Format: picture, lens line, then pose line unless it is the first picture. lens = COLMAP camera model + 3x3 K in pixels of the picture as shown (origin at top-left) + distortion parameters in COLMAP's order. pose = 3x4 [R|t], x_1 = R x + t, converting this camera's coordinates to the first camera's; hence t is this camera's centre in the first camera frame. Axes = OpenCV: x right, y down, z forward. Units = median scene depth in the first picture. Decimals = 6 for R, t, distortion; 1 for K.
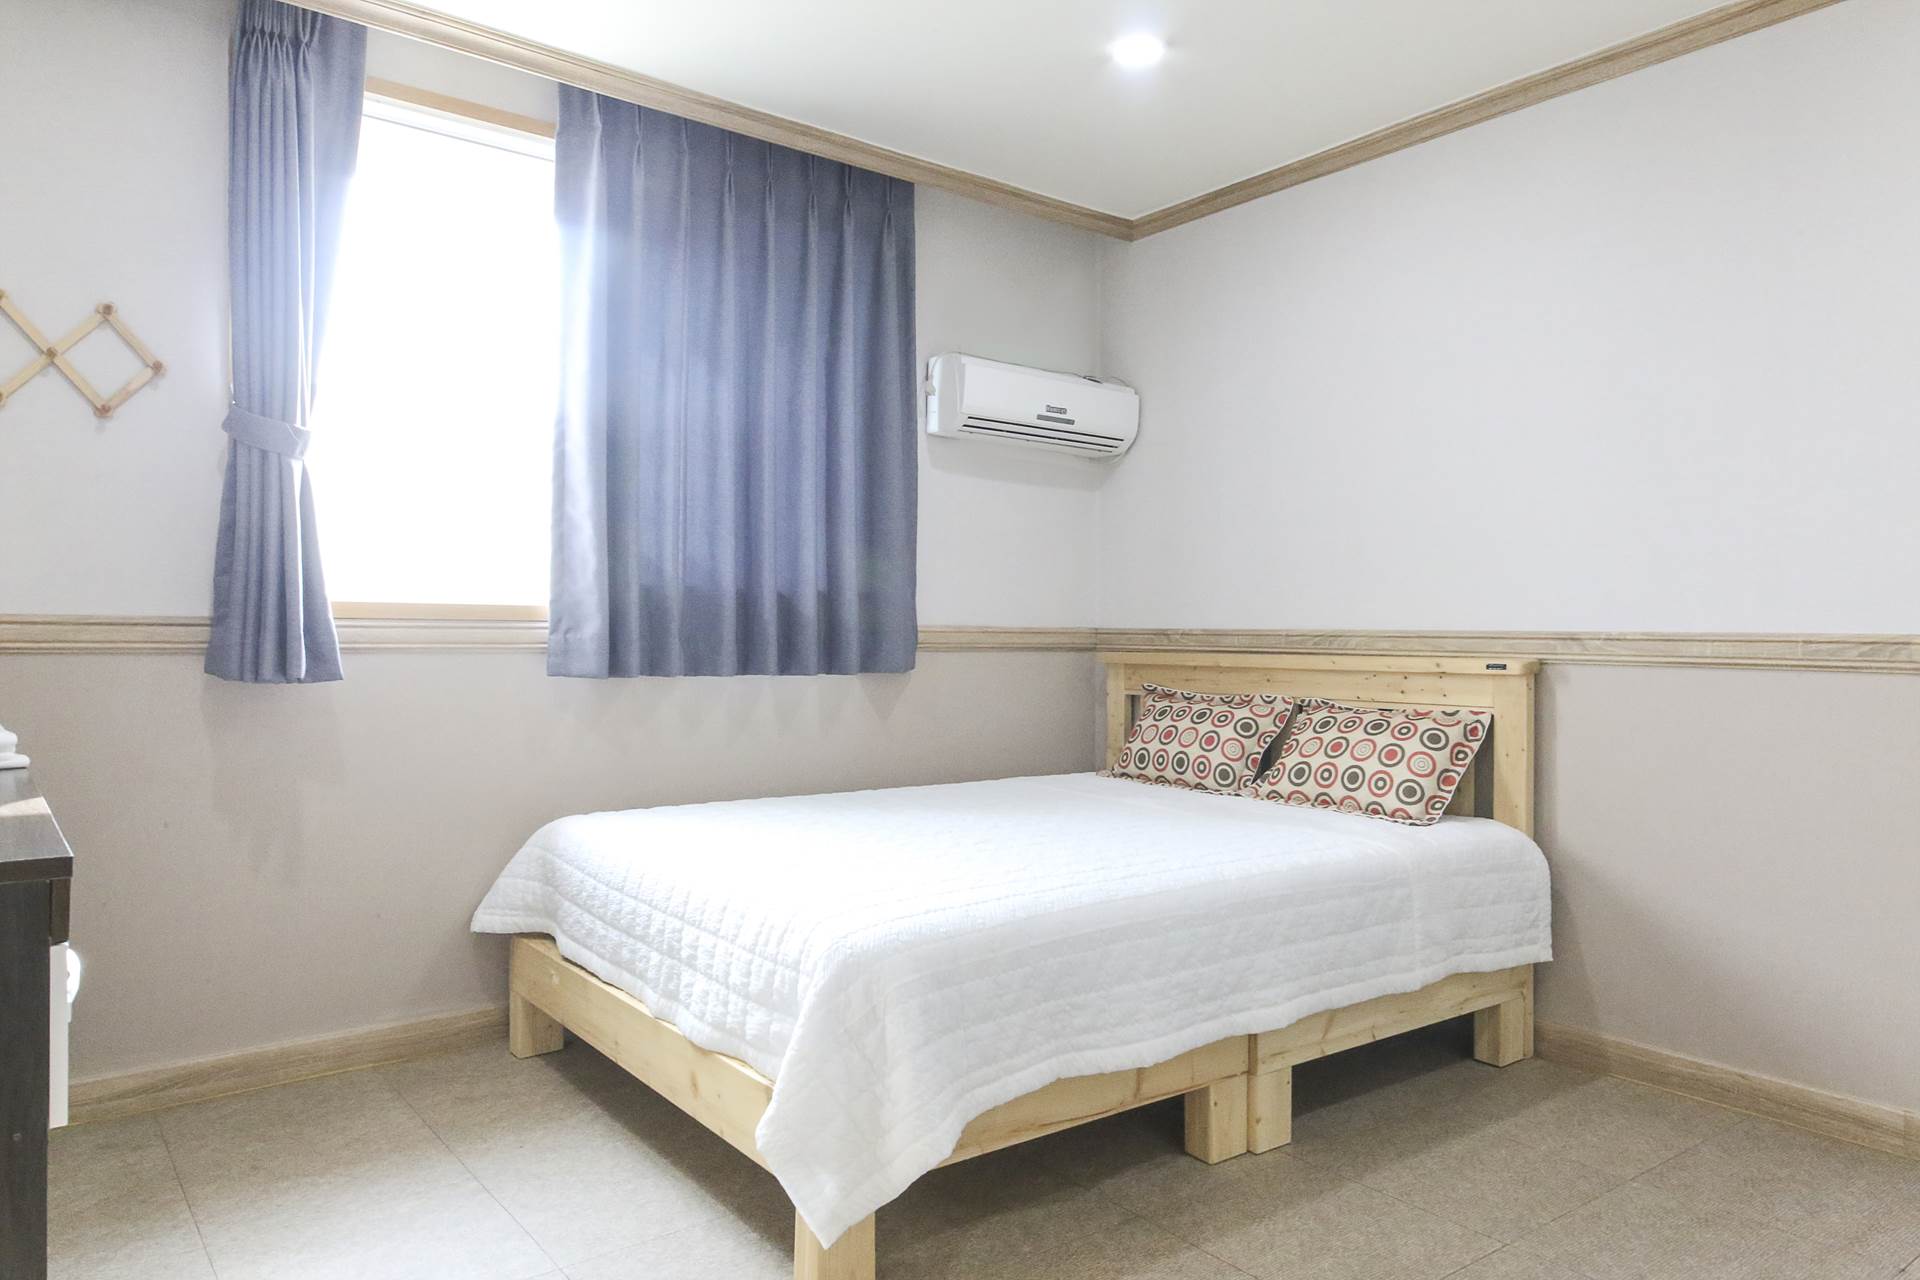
lens RADIAL K [[1289.0, 0, 959.4], [0, 1289.0, 643.6], [0, 0, 1]] dist [0.052966, -0.000391]
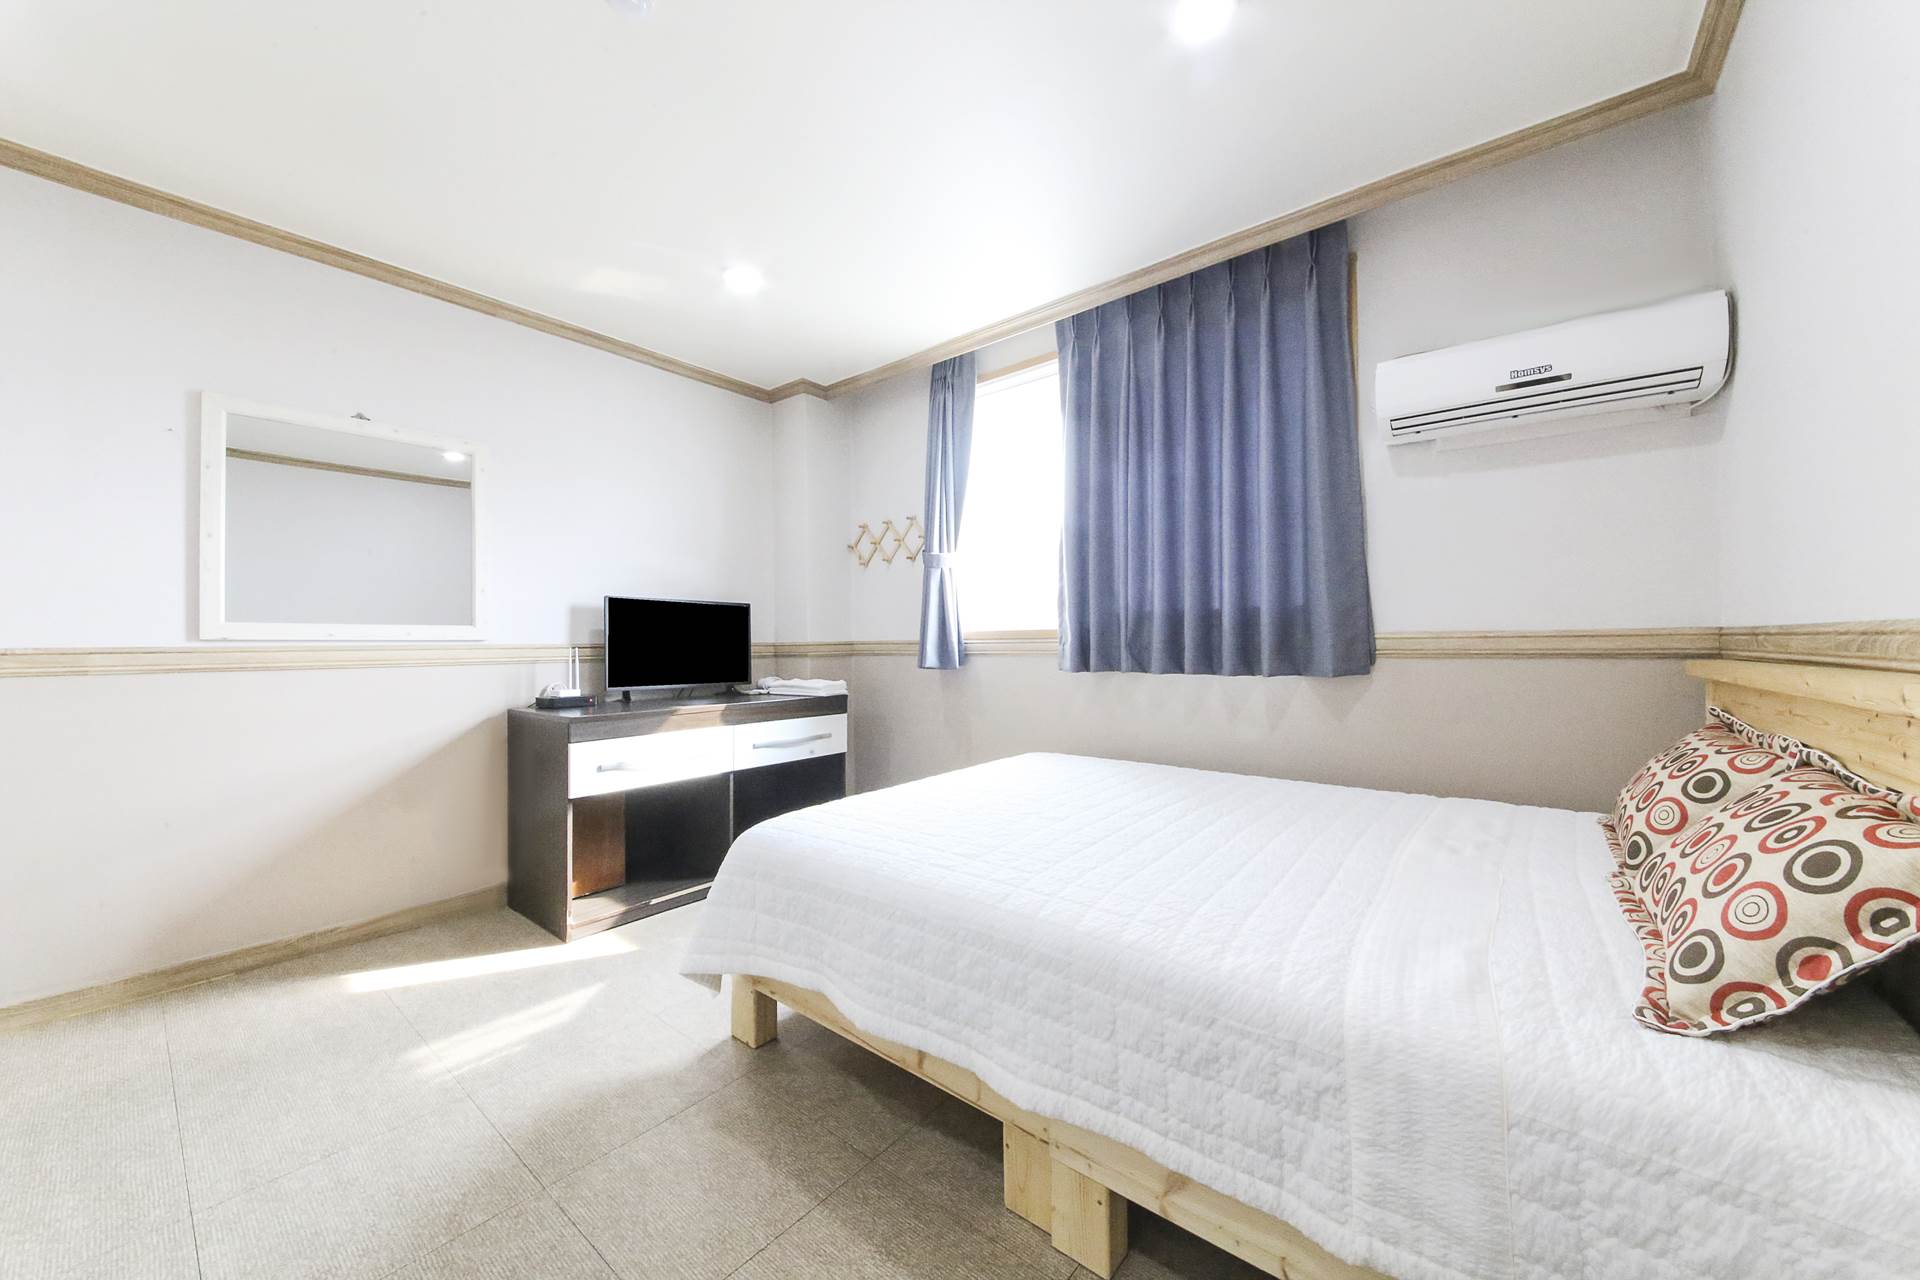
lens RADIAL K [[673.4, 0, 960.0], [0, 673.4, 640.0], [0, 0, 1]] dist [0.000076, -0.019705]
pose [[0.229494, -0.024594, -0.972999, 0.472803], [-0.004264, 0.999646, -0.026273, 0.008818], [0.973301, 0.010179, 0.229307, 0.622105]]
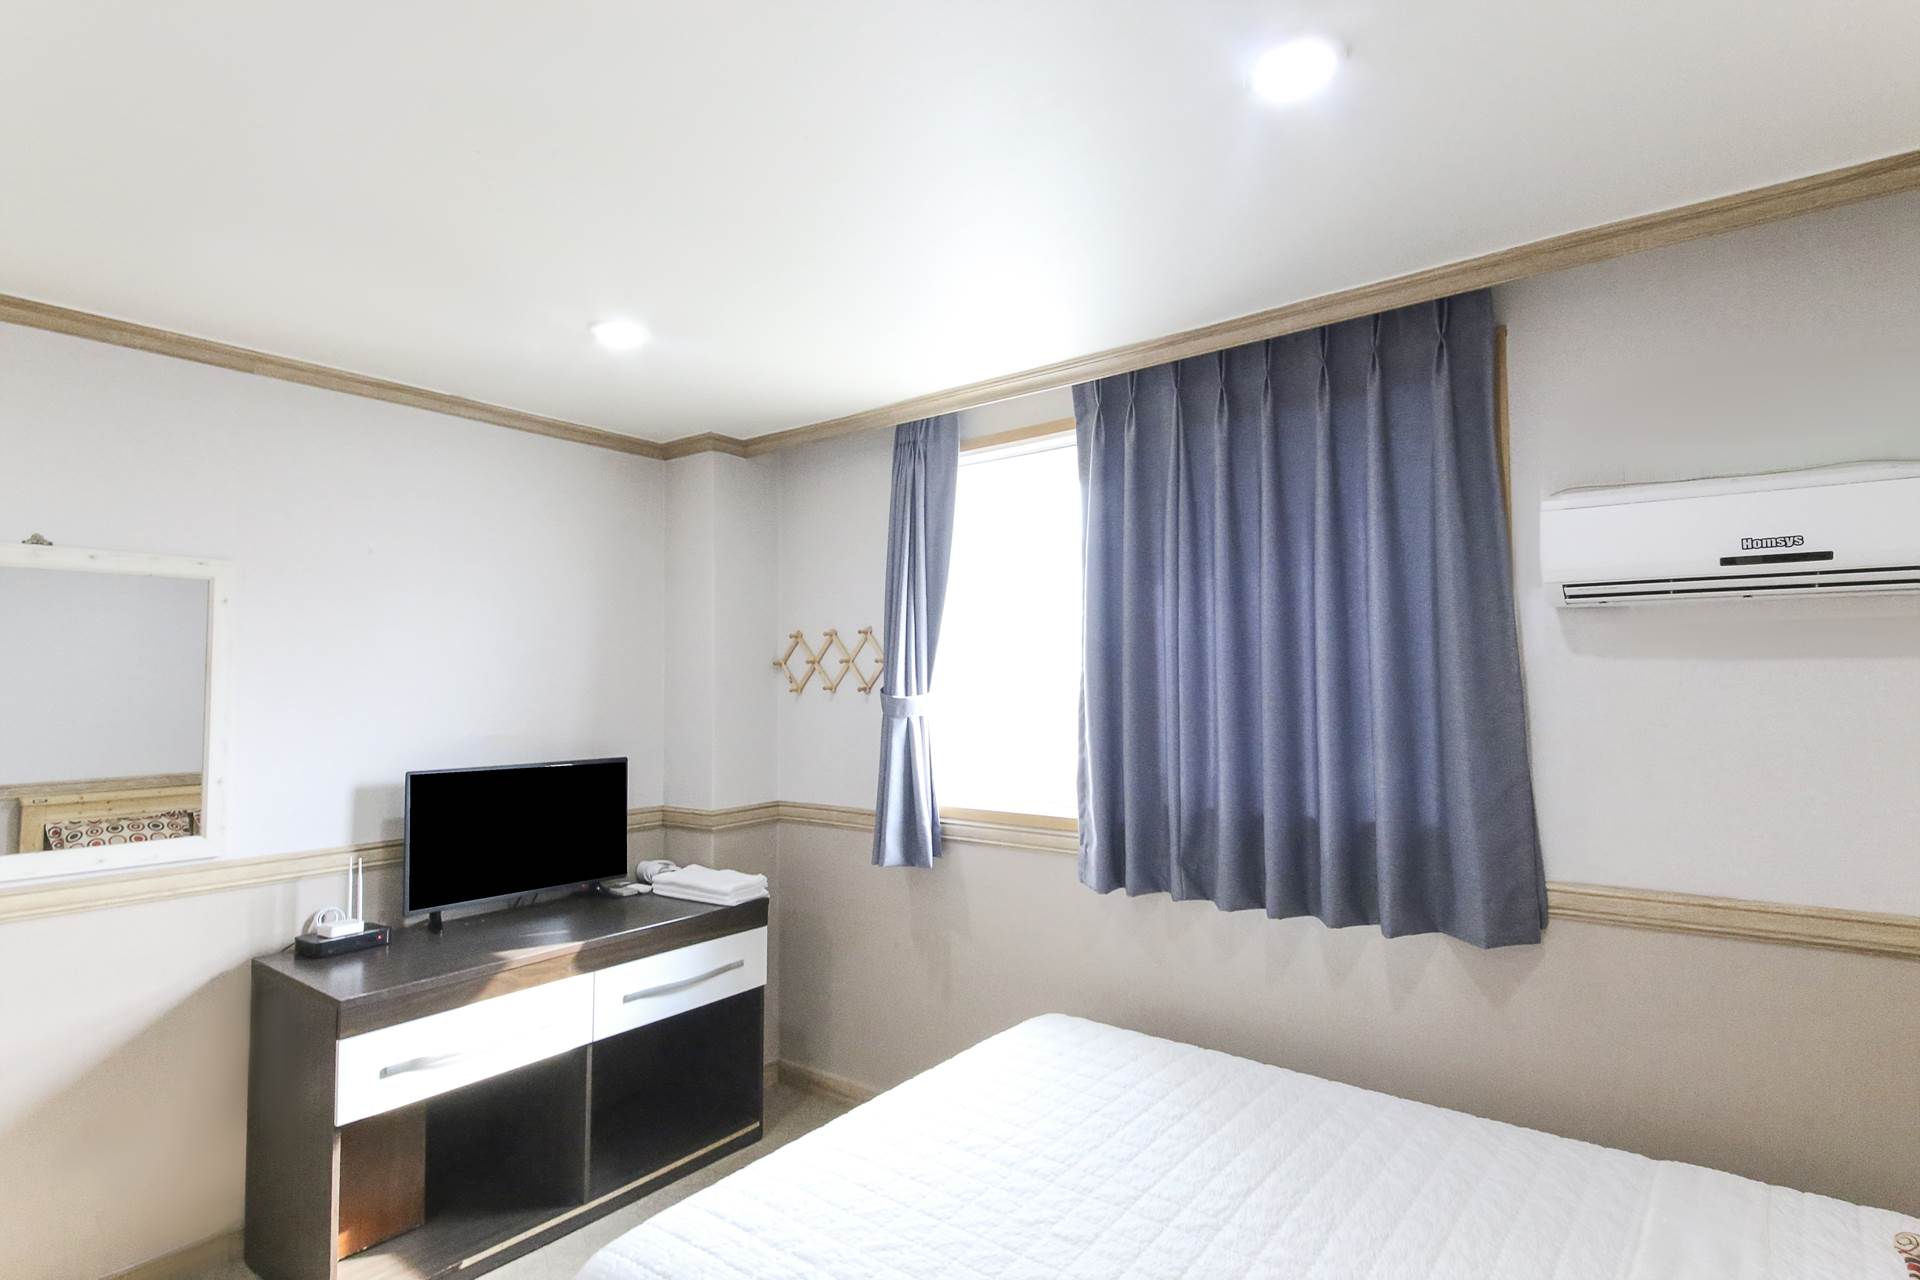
lens RADIAL K [[941.0, 0, 958.6], [0, 941.0, 616.6], [0, 0, 1]] dist [0.011699, -0.024015]
pose [[0.250479, -0.078822, -0.964908, 0.446836], [-0.005659, 0.996544, -0.082876, -0.128544], [0.968106, 0.026219, 0.249167, 0.630357]]
